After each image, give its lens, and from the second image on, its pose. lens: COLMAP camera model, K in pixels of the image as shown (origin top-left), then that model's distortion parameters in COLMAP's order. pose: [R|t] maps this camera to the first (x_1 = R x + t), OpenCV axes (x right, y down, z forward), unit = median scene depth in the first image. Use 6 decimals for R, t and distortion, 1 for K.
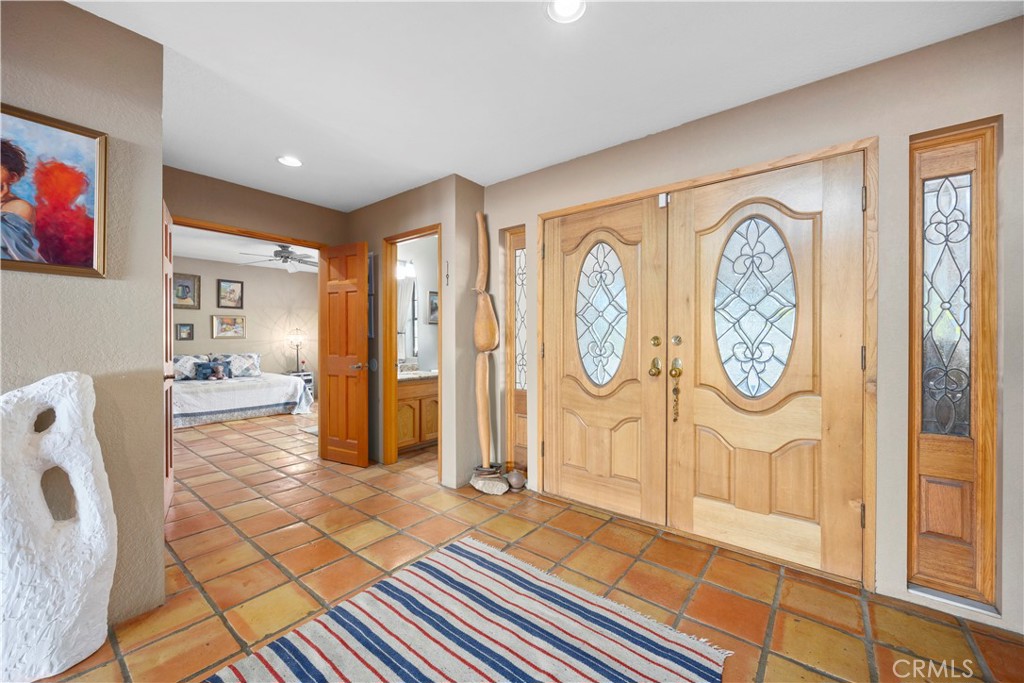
lens RADIAL K [[401.4, 0, 515.6], [0, 401.4, 341.6], [0, 0, 1]] dist [-0.004272, -0.000603]
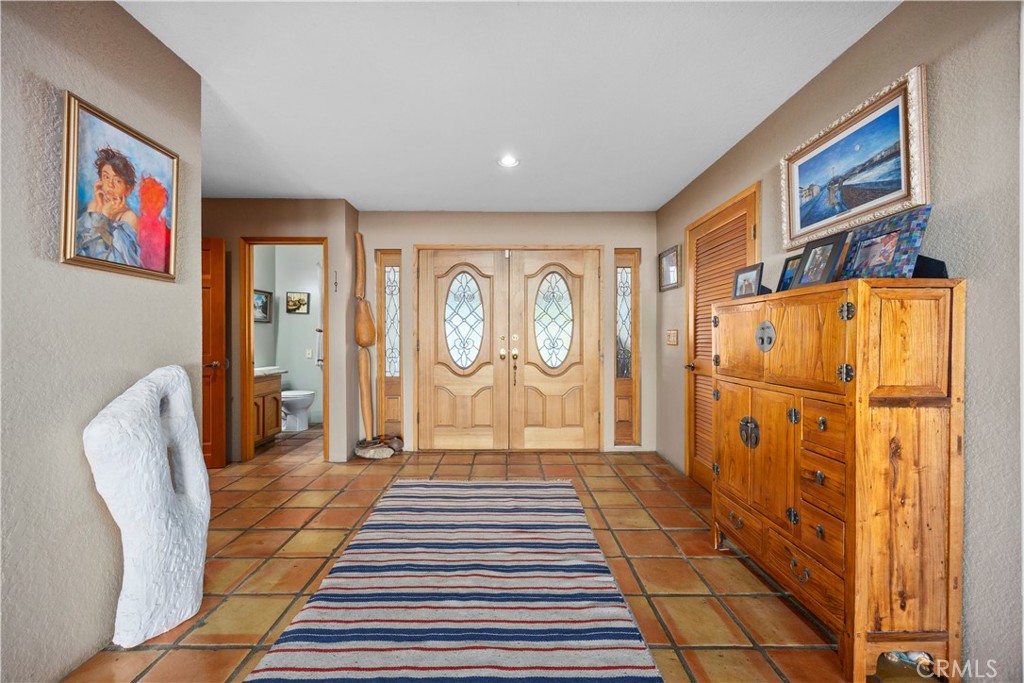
lens RADIAL K [[401.4, 0, 504.2], [0, 401.4, 340.3], [0, 0, 1]] dist [-0.004272, -0.000603]
pose [[0.788379, -0.004914, 0.615171, -0.989567], [0.004466, 0.999987, 0.002265, 0.005496], [-0.615174, 0.000962, 0.788391, -0.455929]]
